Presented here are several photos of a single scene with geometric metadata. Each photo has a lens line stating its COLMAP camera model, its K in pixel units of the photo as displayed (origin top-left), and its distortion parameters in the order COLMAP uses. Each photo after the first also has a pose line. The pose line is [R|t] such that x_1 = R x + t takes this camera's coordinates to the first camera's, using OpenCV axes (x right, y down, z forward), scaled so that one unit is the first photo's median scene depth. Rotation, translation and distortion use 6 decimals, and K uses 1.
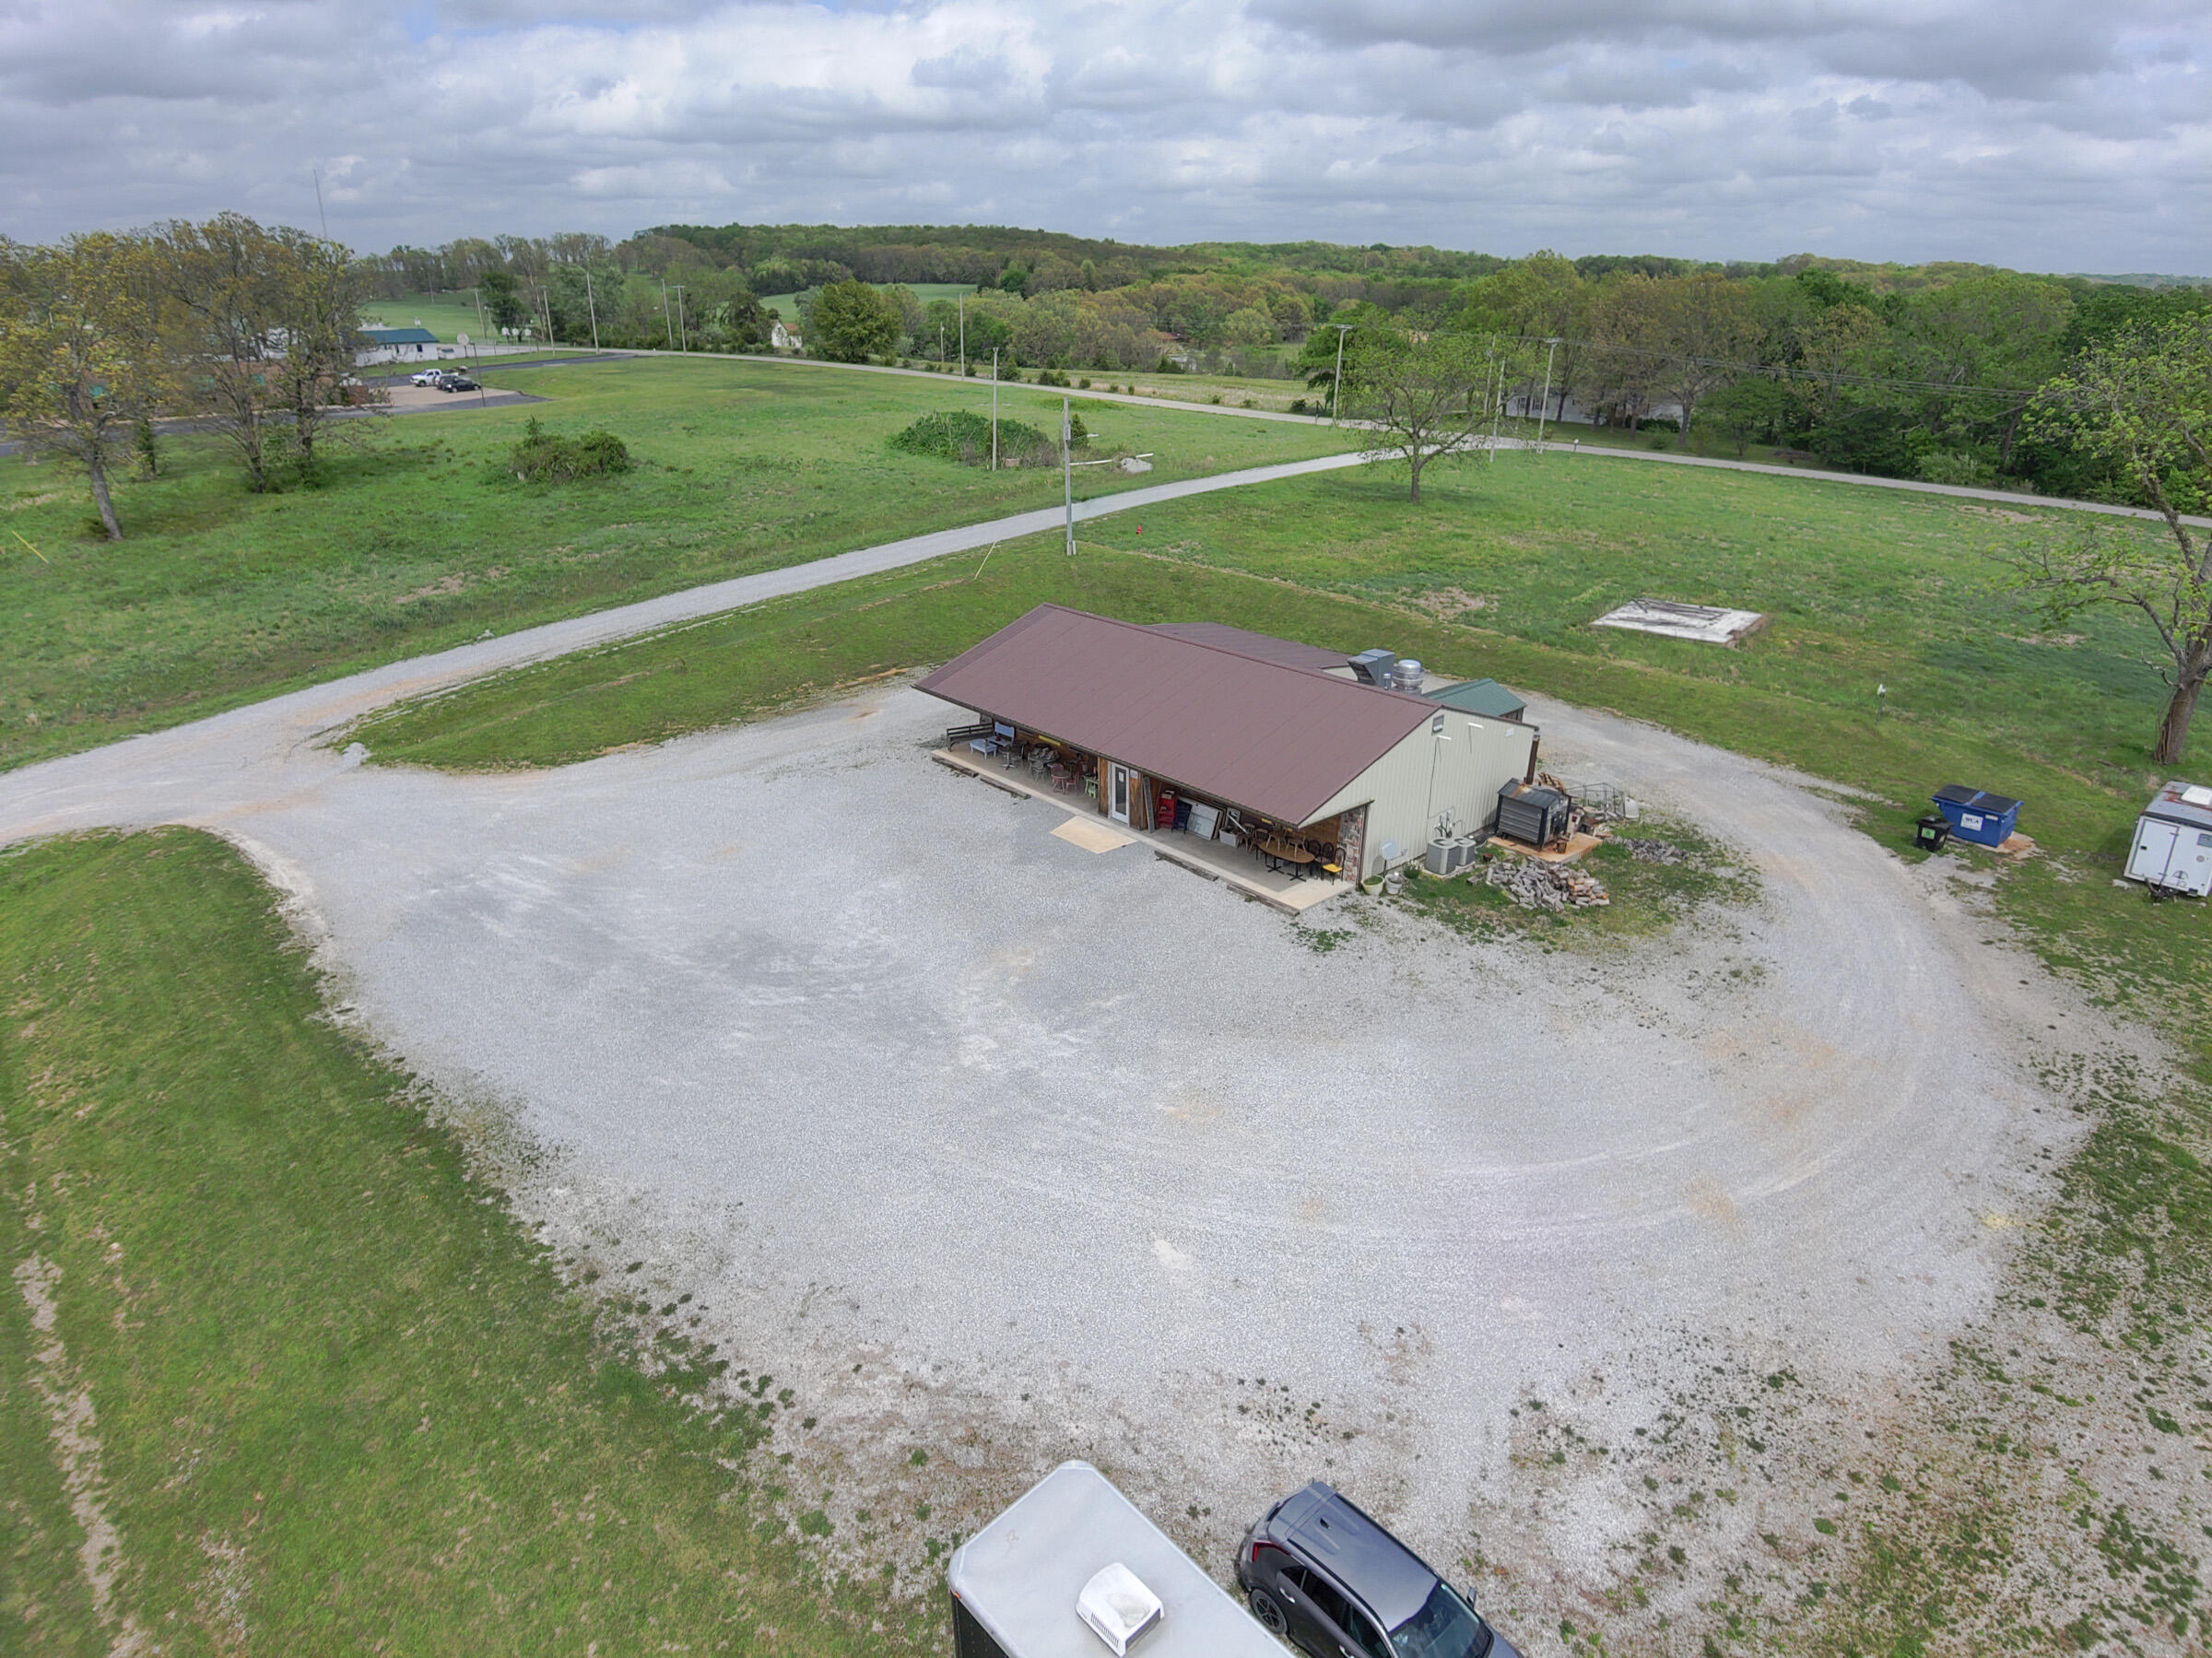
lens RADIAL K [[1302.2, 0, 1106.0], [0, 1302.2, 829.0], [0, 0, 1]] dist [0.096491, -0.127948]
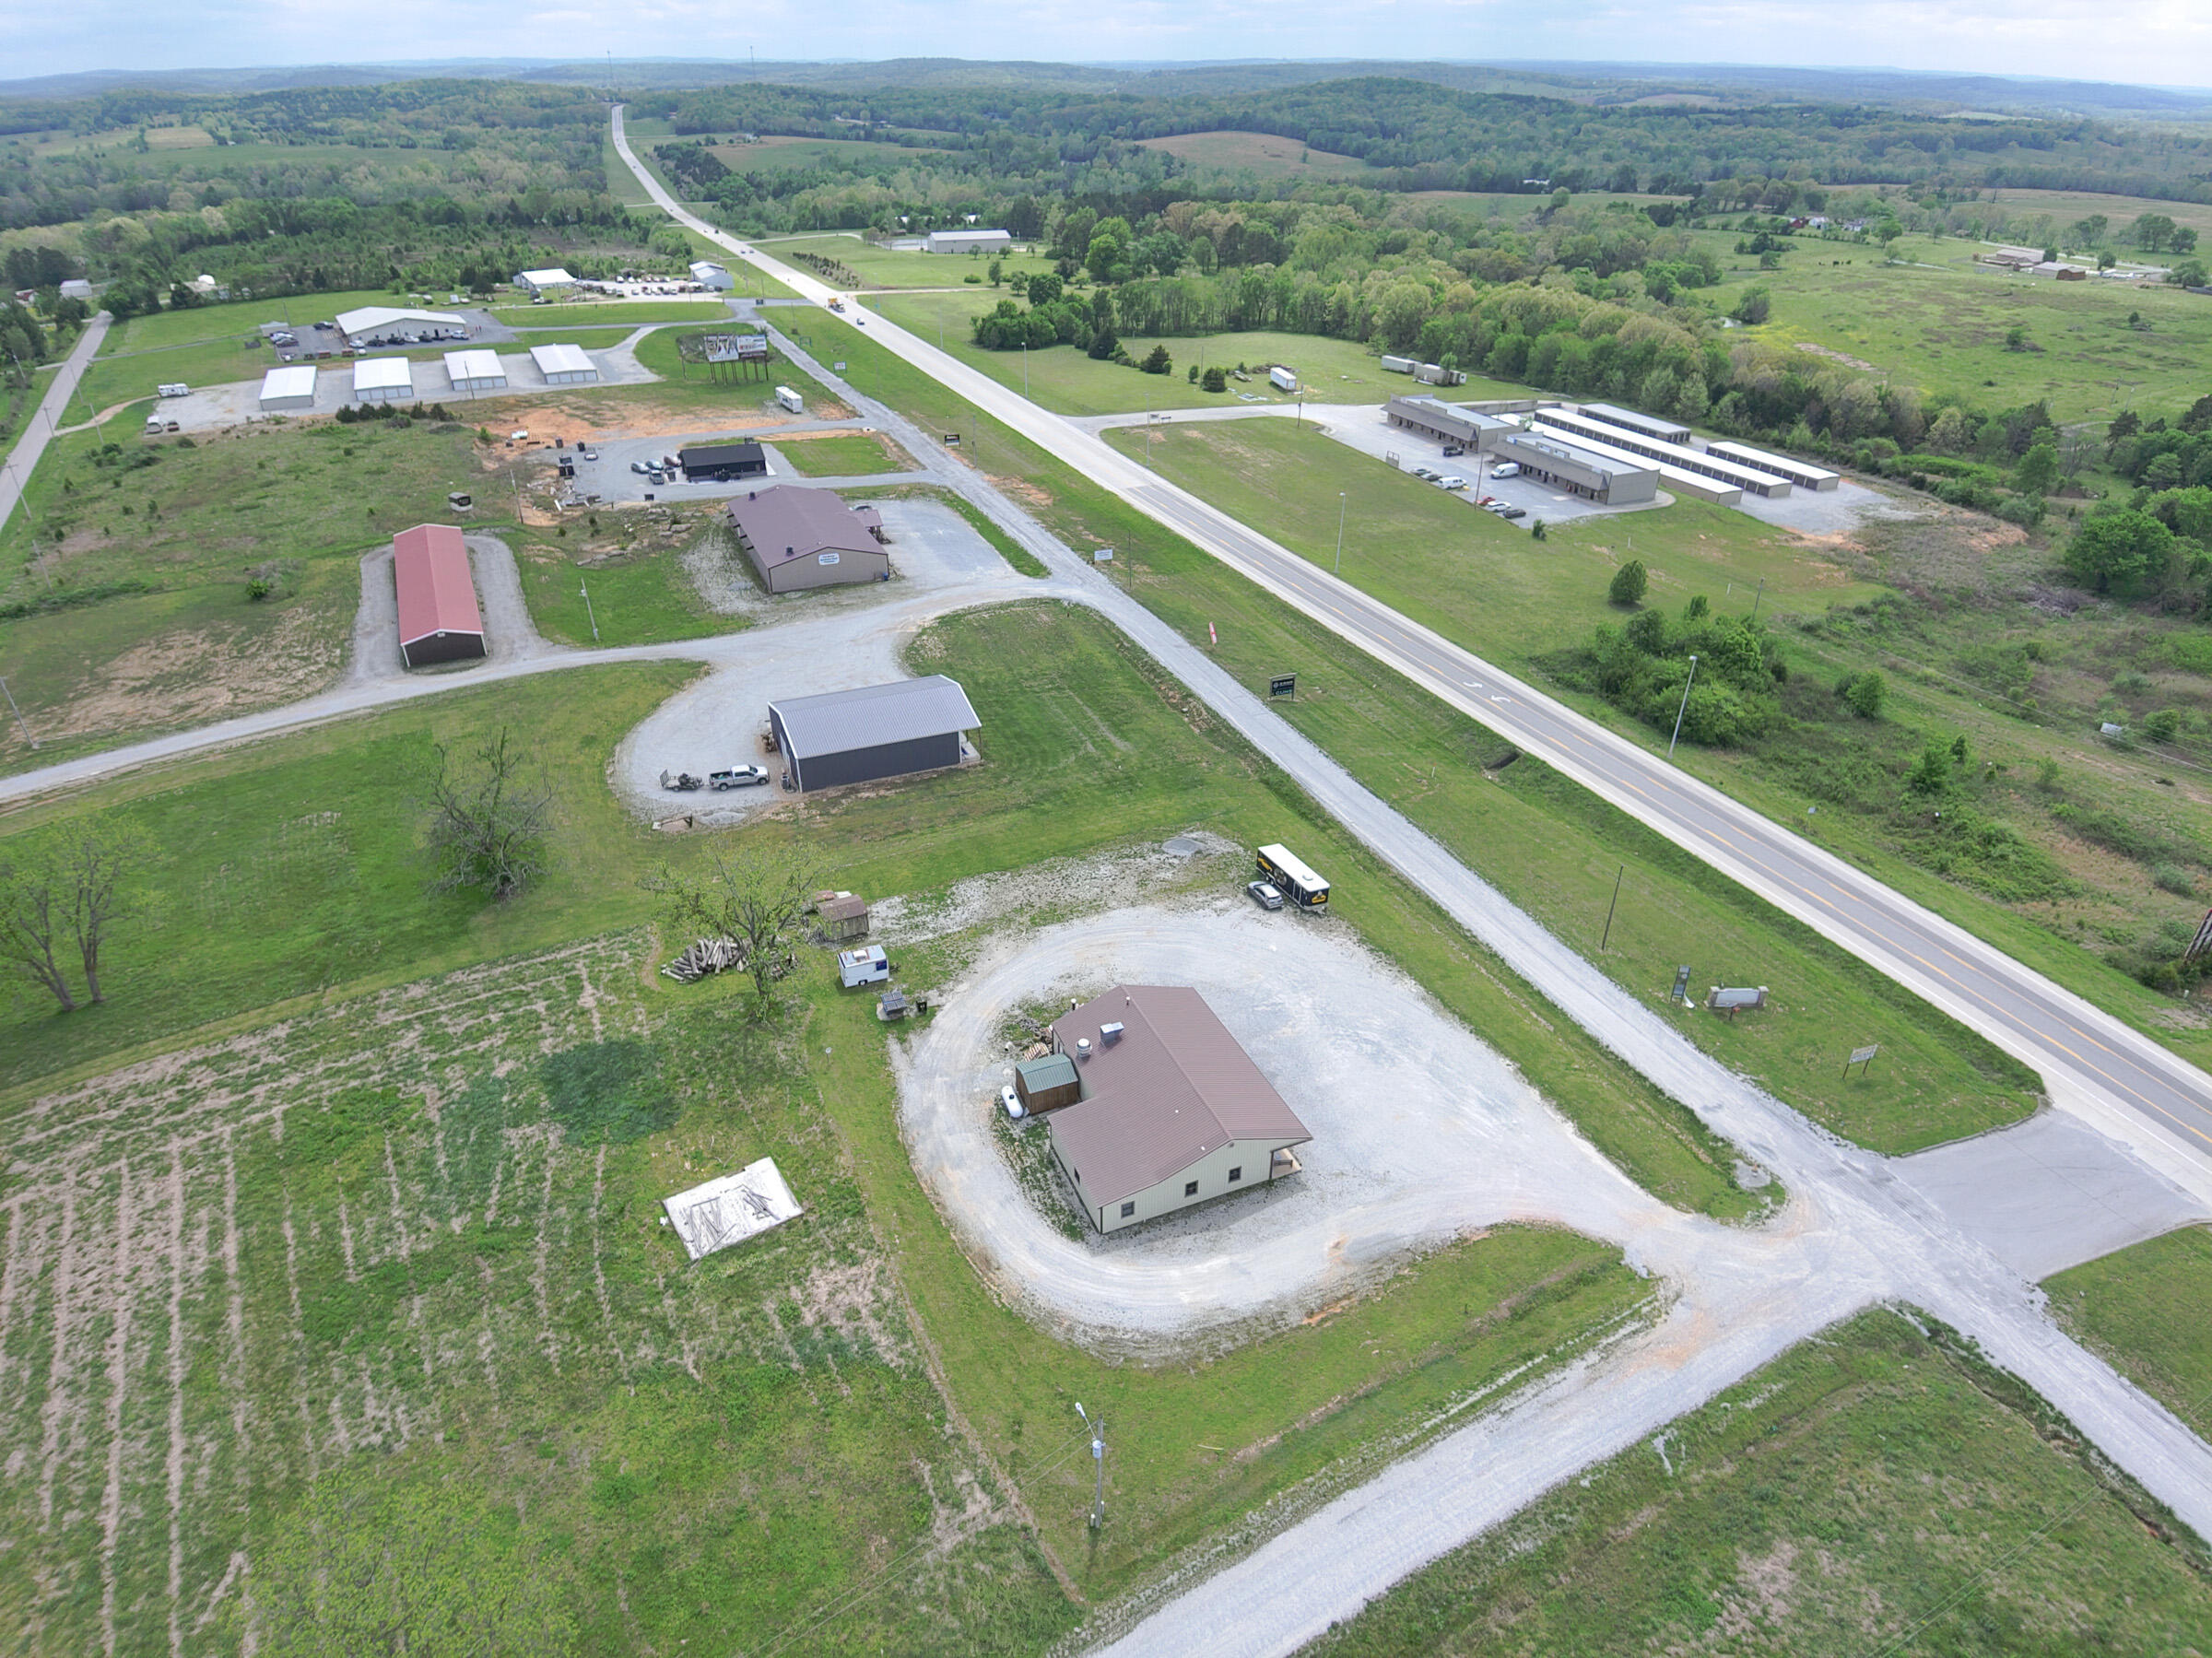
lens RADIAL K [[1302.2, 0, 1106.0], [0, 1302.2, 829.0], [0, 0, 1]] dist [0.096491, -0.127948]
pose [[-0.945199, -0.171959, 0.277541, -0.372622], [0.116707, 0.615951, 0.779092, -2.241952], [-0.304924, 0.768787, -0.562128, 2.155710]]
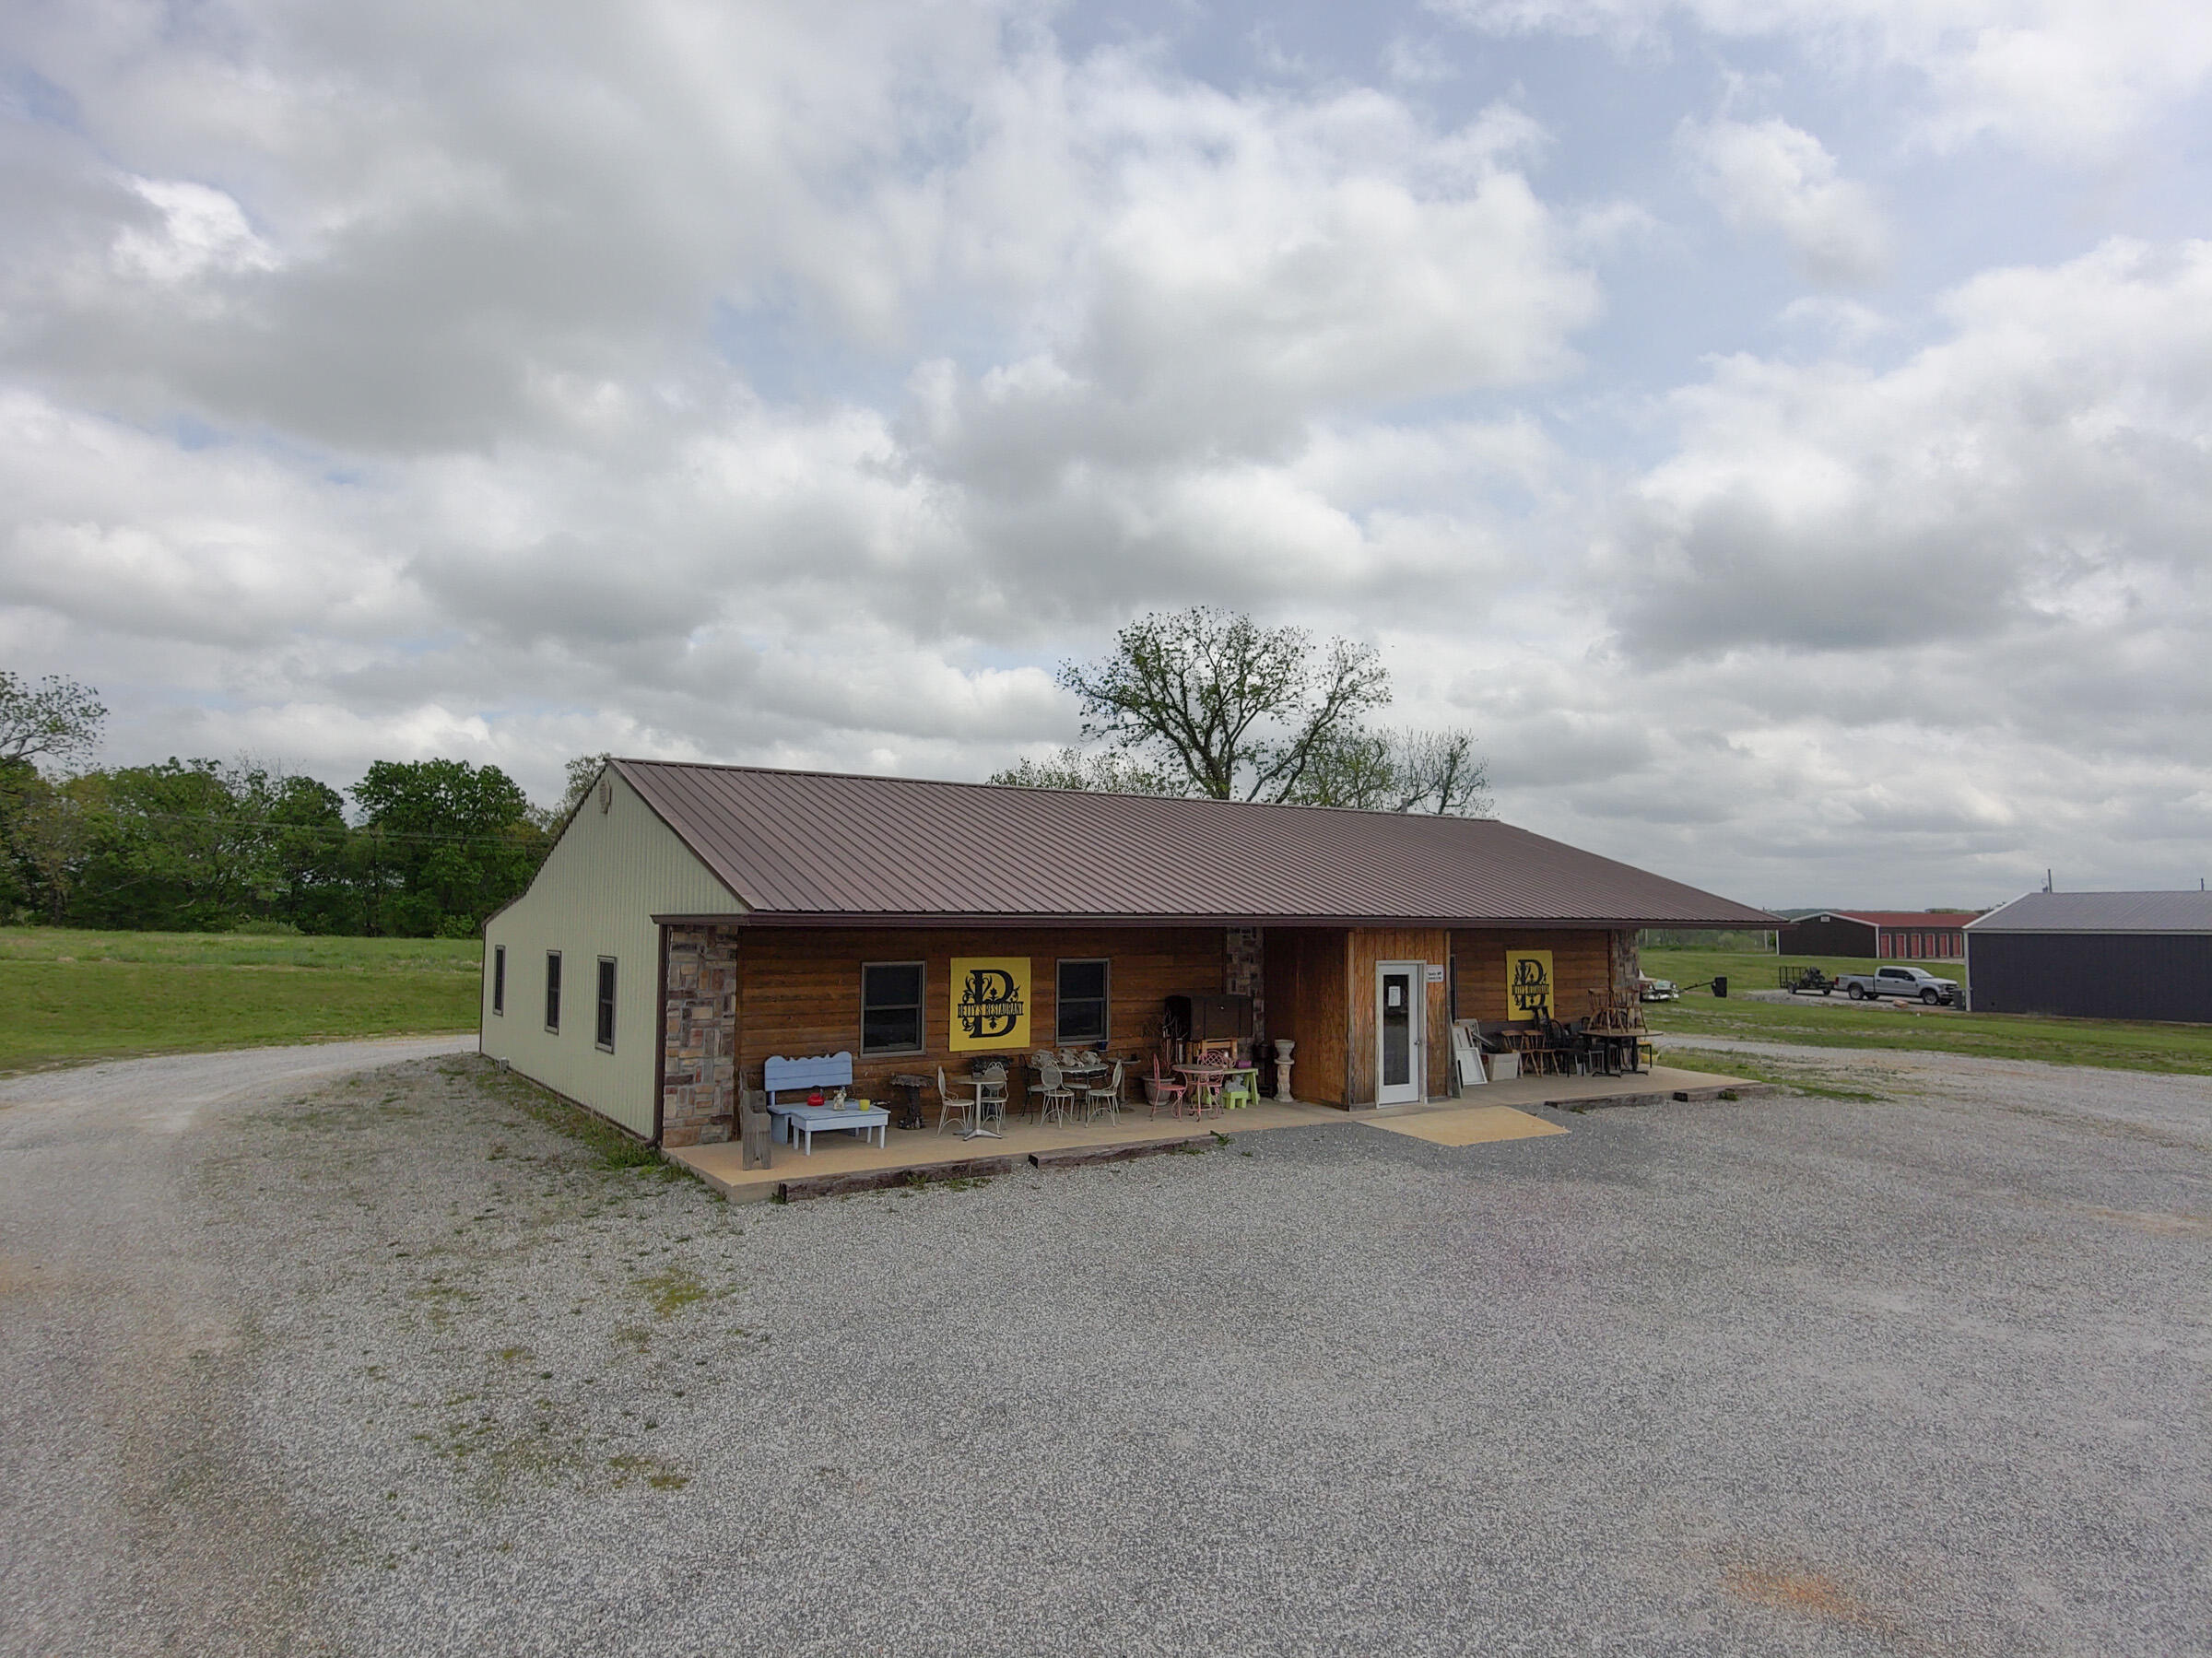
lens RADIAL K [[1319.3, 0, 1106.0], [0, 1319.3, 829.0], [0, 0, 1]] dist [0.089593, -0.125982]
pose [[0.152046, 0.064245, 0.986283, -0.483144], [0.372043, 0.920770, -0.117332, -0.080805], [-0.915678, 0.384780, 0.116098, 1.070303]]
